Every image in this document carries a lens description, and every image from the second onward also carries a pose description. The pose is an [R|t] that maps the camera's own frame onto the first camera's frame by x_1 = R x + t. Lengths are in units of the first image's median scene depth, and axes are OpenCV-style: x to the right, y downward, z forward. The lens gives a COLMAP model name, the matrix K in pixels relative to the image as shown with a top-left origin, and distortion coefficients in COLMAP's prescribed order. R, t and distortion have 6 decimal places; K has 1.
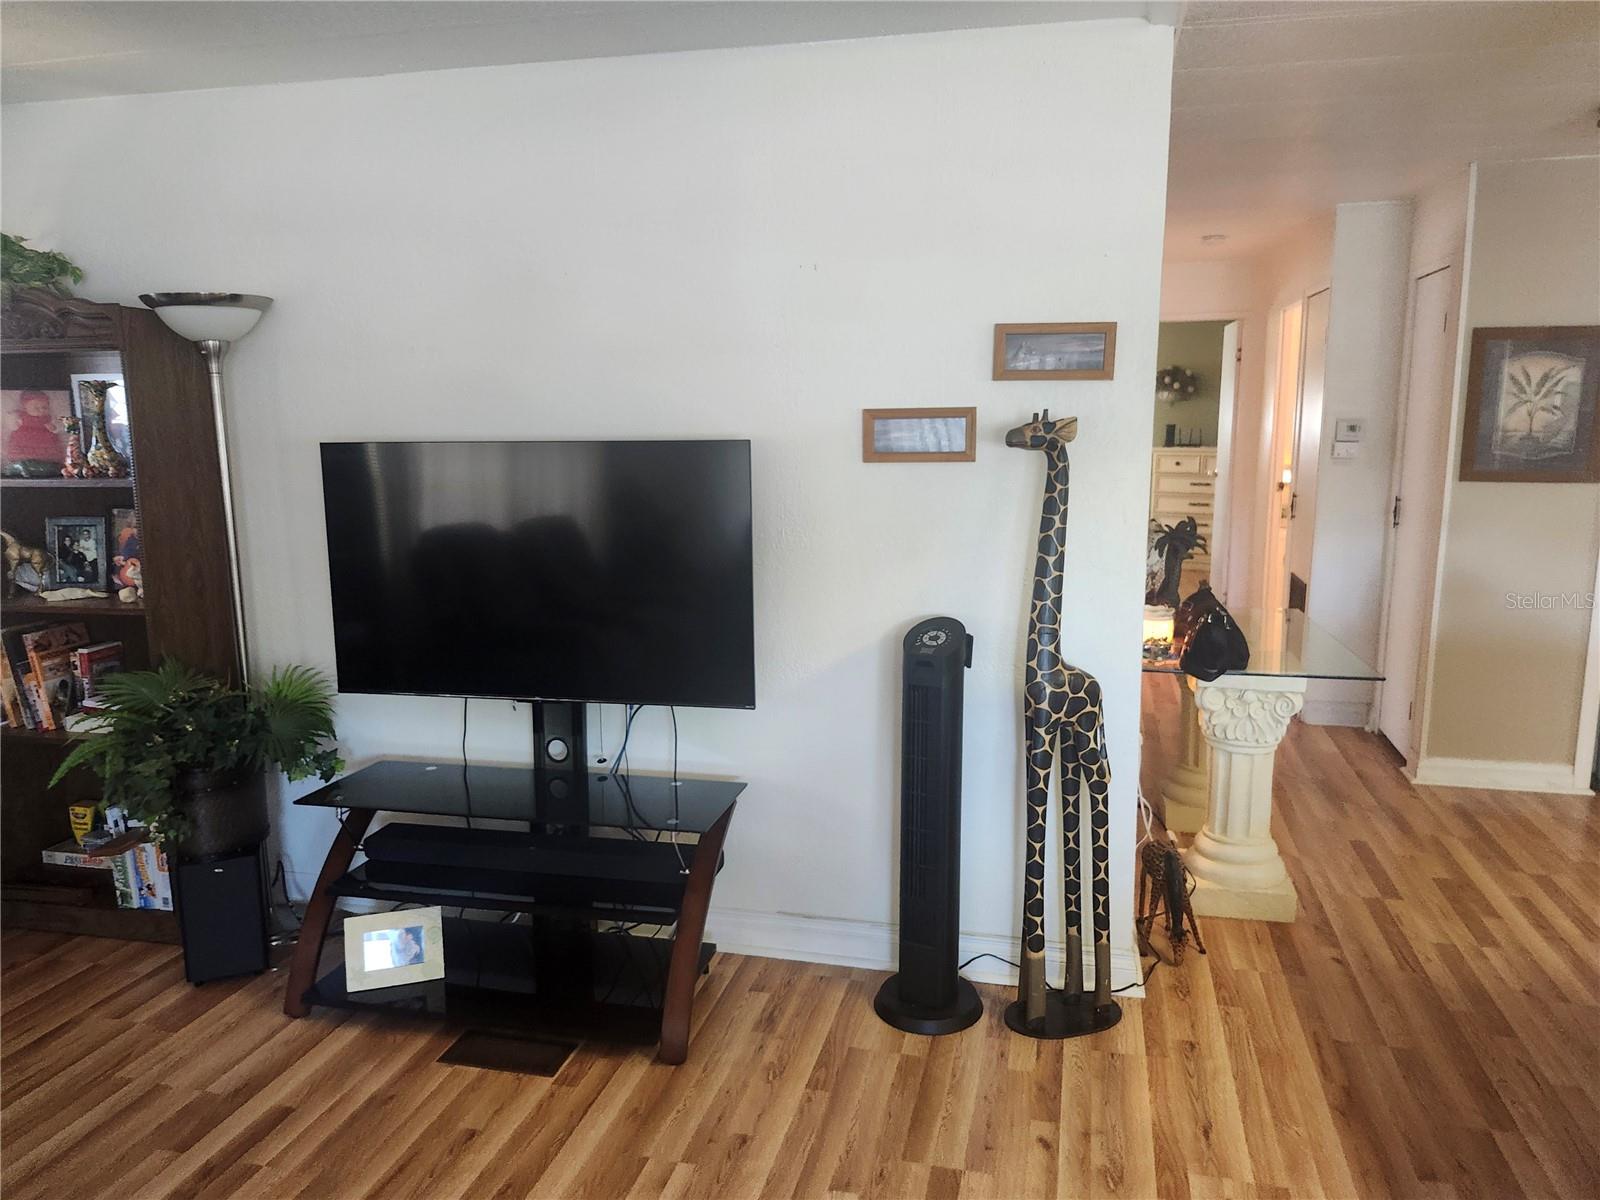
lens RADIAL K [[1114.9, 0, 807.0], [0, 1114.9, 587.1], [0, 0, 1]] dist [0.000728, -0.003911]
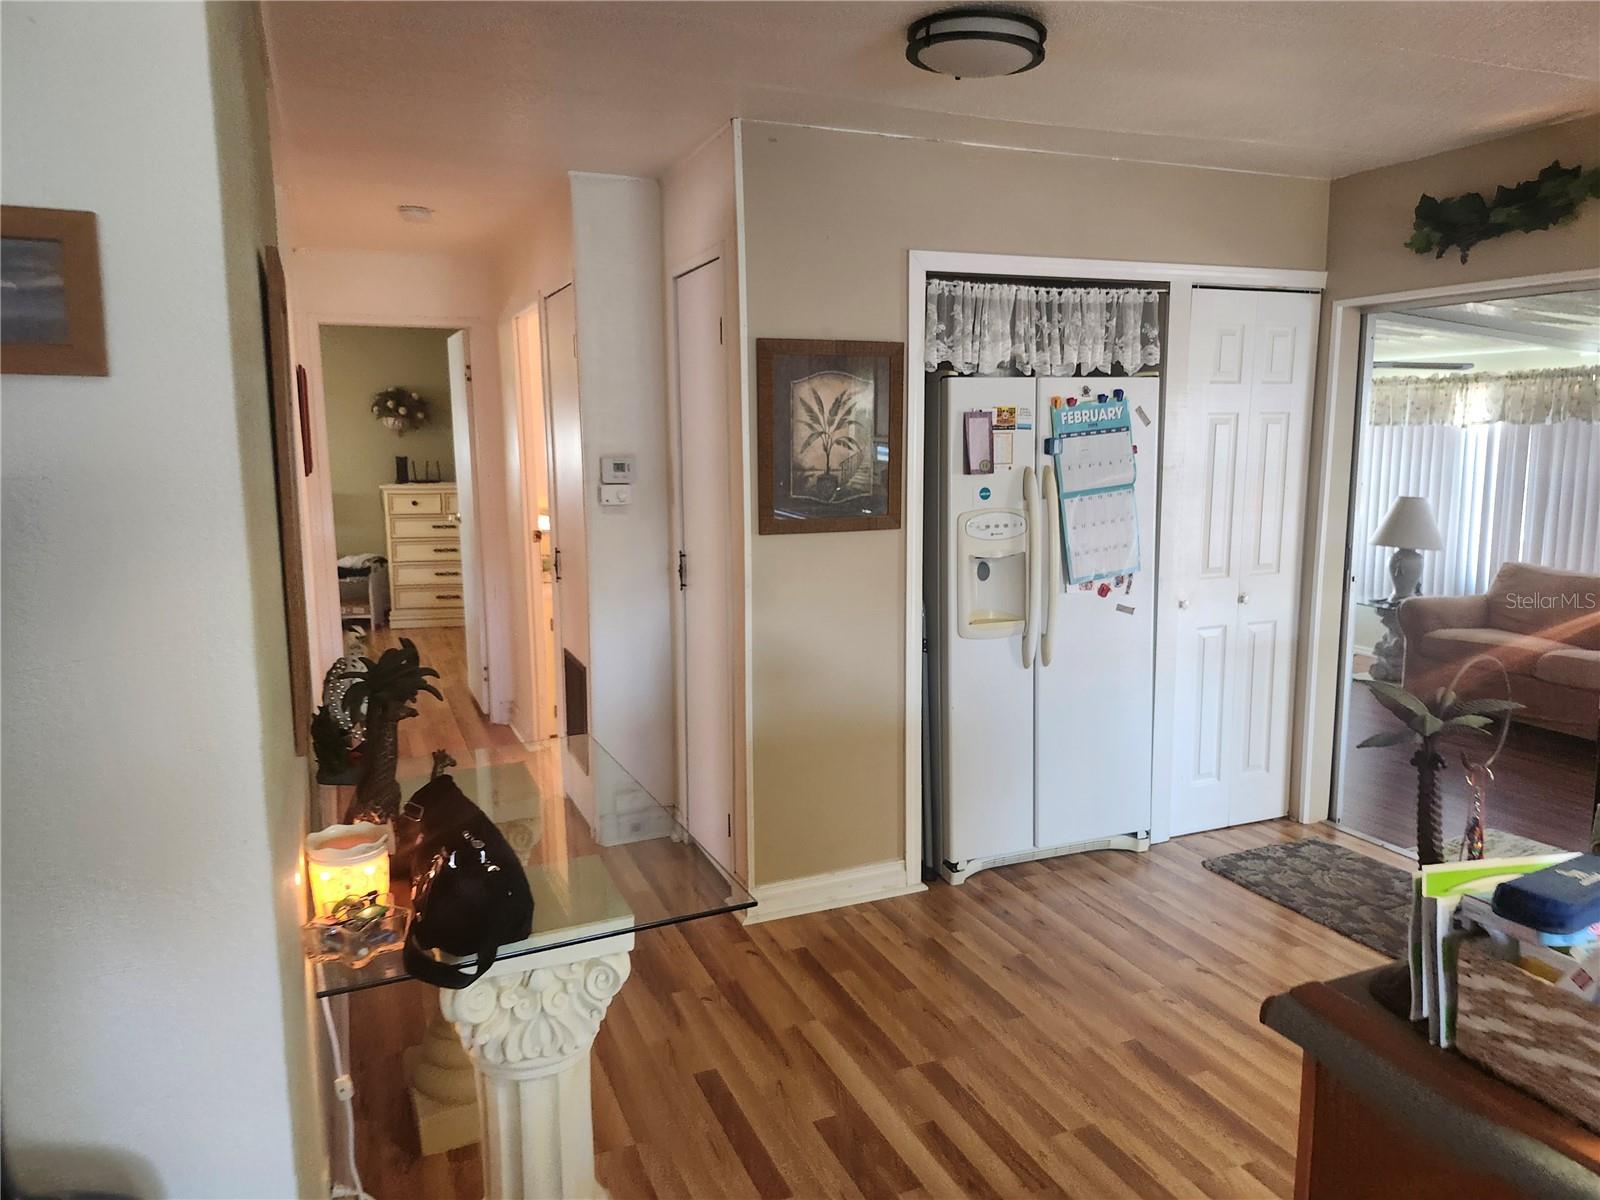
lens RADIAL K [[1106.6, 0, 804.2], [0, 1106.6, 582.7], [0, 0, 1]] dist [0.084702, -0.102758]
pose [[0.799269, -0.087913, 0.594509, 0.153730], [0.103677, 0.994581, 0.007690, -0.068376], [-0.591963, 0.055491, 0.804052, 0.379513]]
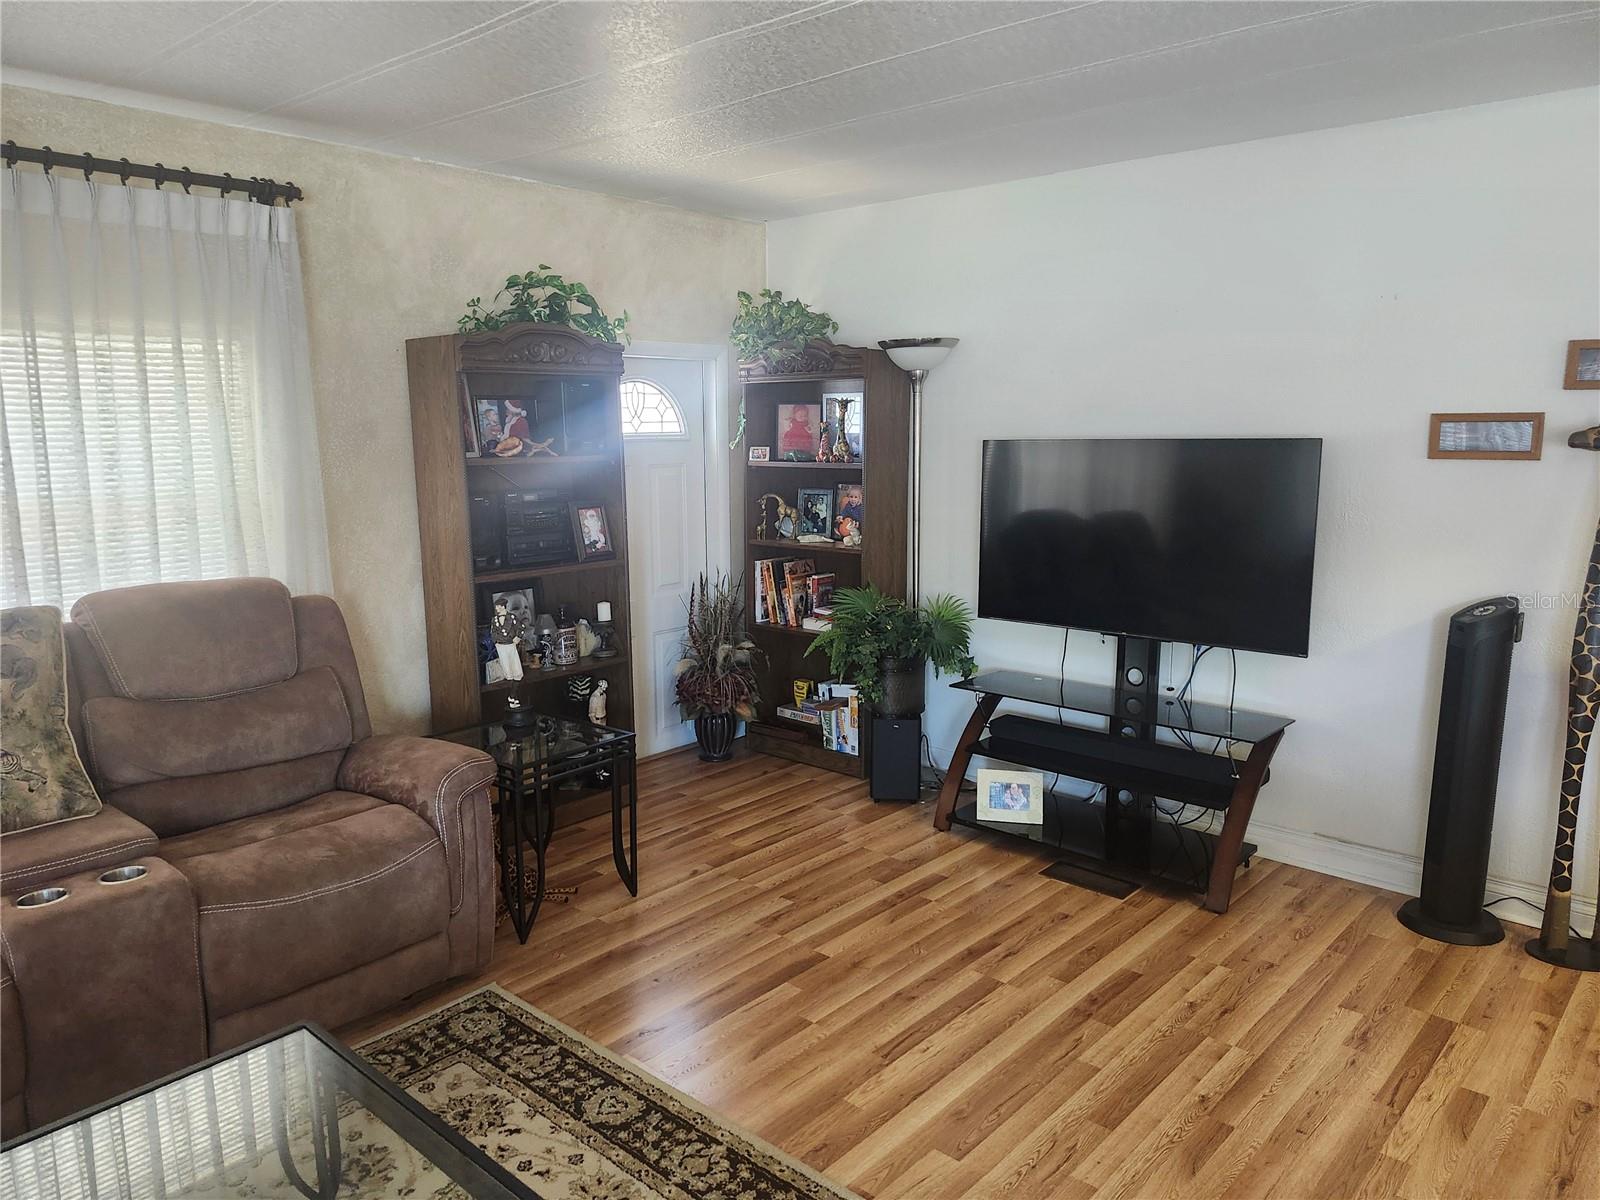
lens RADIAL K [[1105.4, 0, 775.5], [0, 1105.4, 596.4], [0, 0, 1]] dist [0.083523, -0.105772]
pose [[0.875647, 0.076578, -0.476841, 0.022749], [-0.074438, 0.996951, 0.023411, 0.053279], [0.477180, 0.014996, 0.878678, -0.351886]]
